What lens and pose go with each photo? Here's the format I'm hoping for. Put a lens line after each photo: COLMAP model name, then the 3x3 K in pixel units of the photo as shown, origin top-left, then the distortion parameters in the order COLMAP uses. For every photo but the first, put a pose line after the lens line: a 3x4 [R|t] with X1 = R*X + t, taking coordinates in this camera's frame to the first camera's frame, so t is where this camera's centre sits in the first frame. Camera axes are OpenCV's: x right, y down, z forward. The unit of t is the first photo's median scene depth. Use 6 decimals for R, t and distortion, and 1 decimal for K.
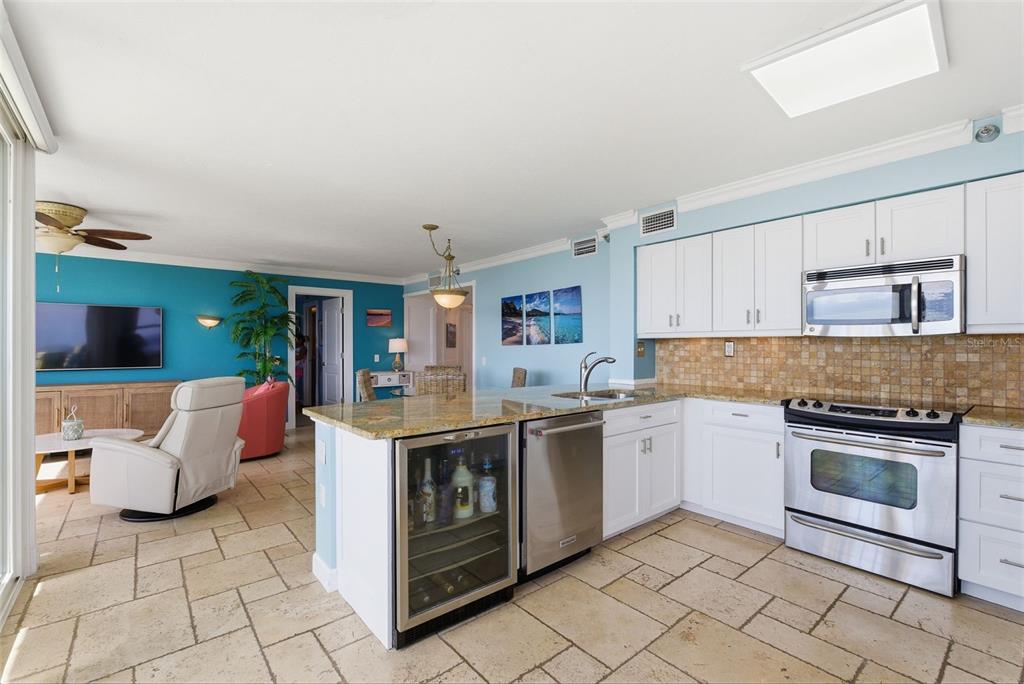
lens RADIAL K [[456.3, 0, 508.5], [0, 456.3, 340.0], [0, 0, 1]] dist [-0.007275, 0.000723]
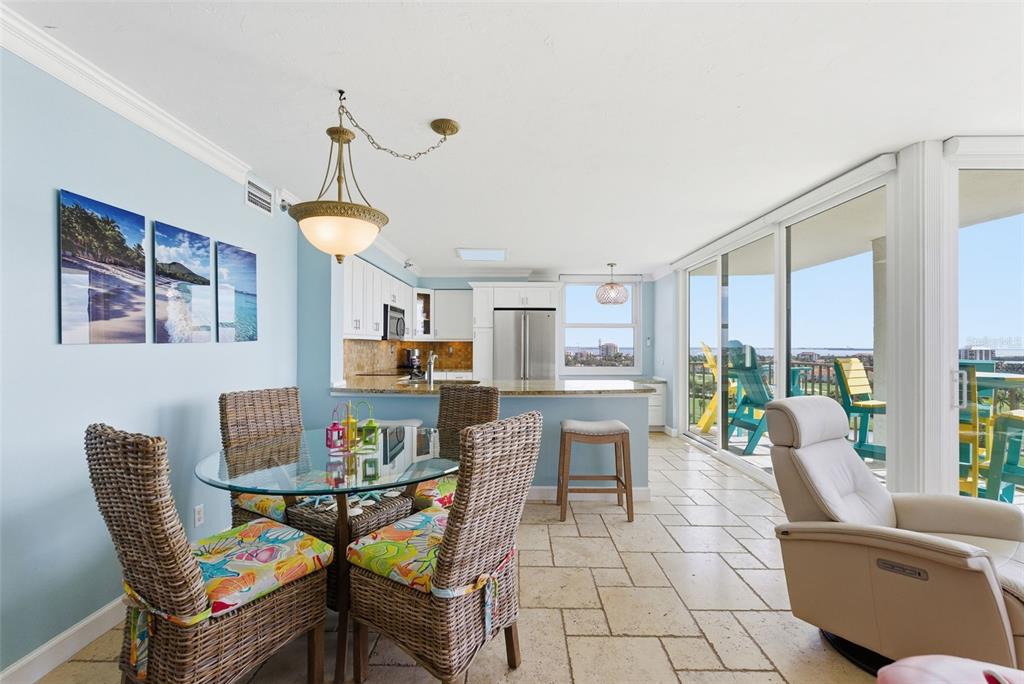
lens RADIAL K [[456.3, 0, 510.2], [0, 456.3, 344.5], [0, 0, 1]] dist [-0.007275, 0.000723]
pose [[-0.766046, -0.001022, 0.642785, -0.547114], [-0.011809, 0.999852, -0.012484, 0.015393], [-0.642677, -0.017154, -0.765945, 1.290013]]
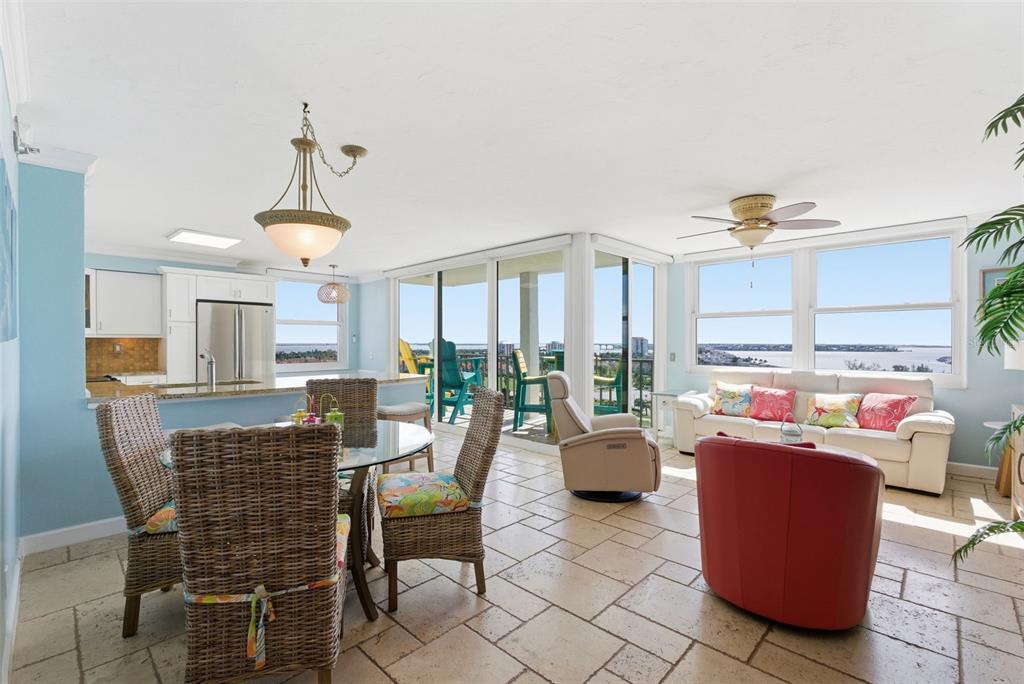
lens RADIAL K [[456.3, 0, 508.1], [0, 456.3, 348.7], [0, 0, 1]] dist [-0.007275, 0.000723]
pose [[-0.993502, 0.001884, -0.113799, -0.290973], [0.001770, 0.999998, 0.001105, 0.018007], [0.113801, 0.000897, -0.993503, 1.551190]]
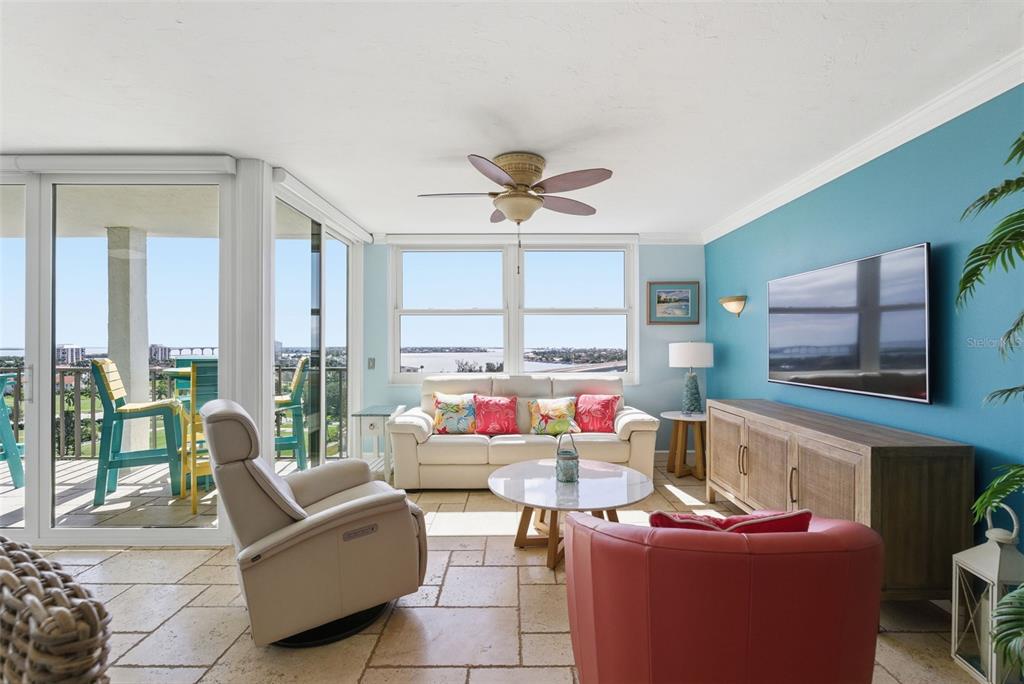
lens RADIAL K [[456.3, 0, 513.0], [0, 456.3, 342.9], [0, 0, 1]] dist [-0.007275, 0.000723]
pose [[-0.632949, -0.002012, -0.774191, -0.319892], [0.012191, 0.999847, -0.012565, 0.014603], [0.774097, -0.017392, -0.632827, 1.198699]]
